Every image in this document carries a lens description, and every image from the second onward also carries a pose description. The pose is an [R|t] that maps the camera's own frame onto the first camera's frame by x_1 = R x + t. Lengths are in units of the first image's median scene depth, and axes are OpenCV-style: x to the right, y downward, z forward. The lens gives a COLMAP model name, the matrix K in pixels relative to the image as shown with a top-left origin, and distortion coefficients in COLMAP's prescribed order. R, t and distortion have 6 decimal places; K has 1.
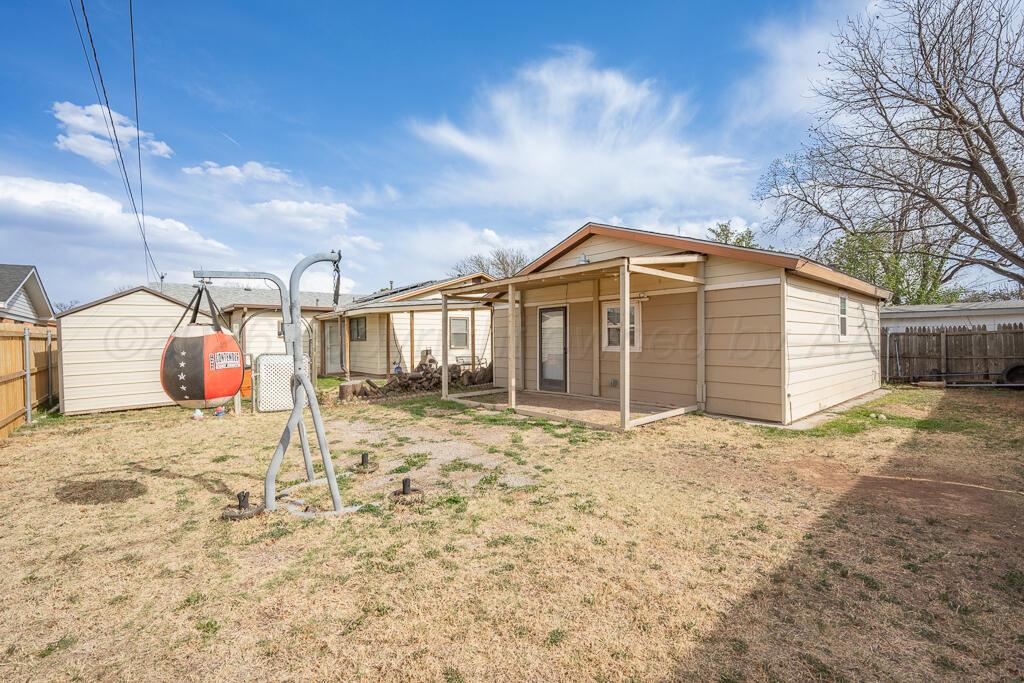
lens RADIAL K [[439.6, 0, 516.8], [0, 439.6, 347.3], [0, 0, 1]] dist [-0.005655, 0.000329]
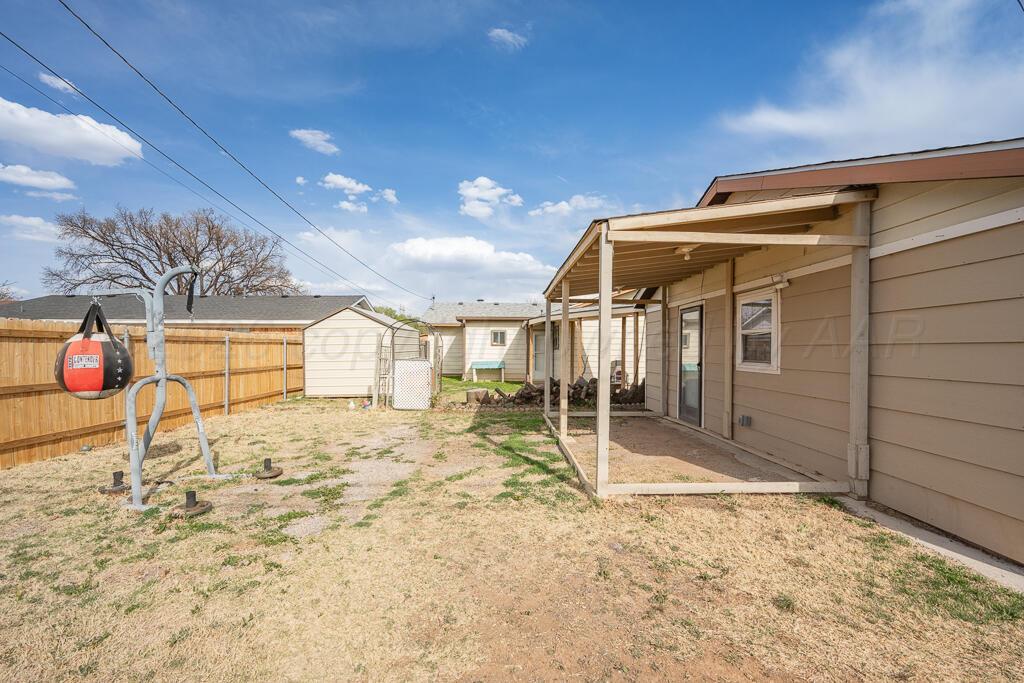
lens RADIAL K [[439.6, 0, 512.8], [0, 439.6, 339.2], [0, 0, 1]] dist [-0.005655, 0.000329]
pose [[0.764304, -0.000328, -0.644856, 0.281565], [-0.025766, 0.999186, -0.031046, -0.005765], [0.644341, 0.040344, 0.763674, 0.222527]]
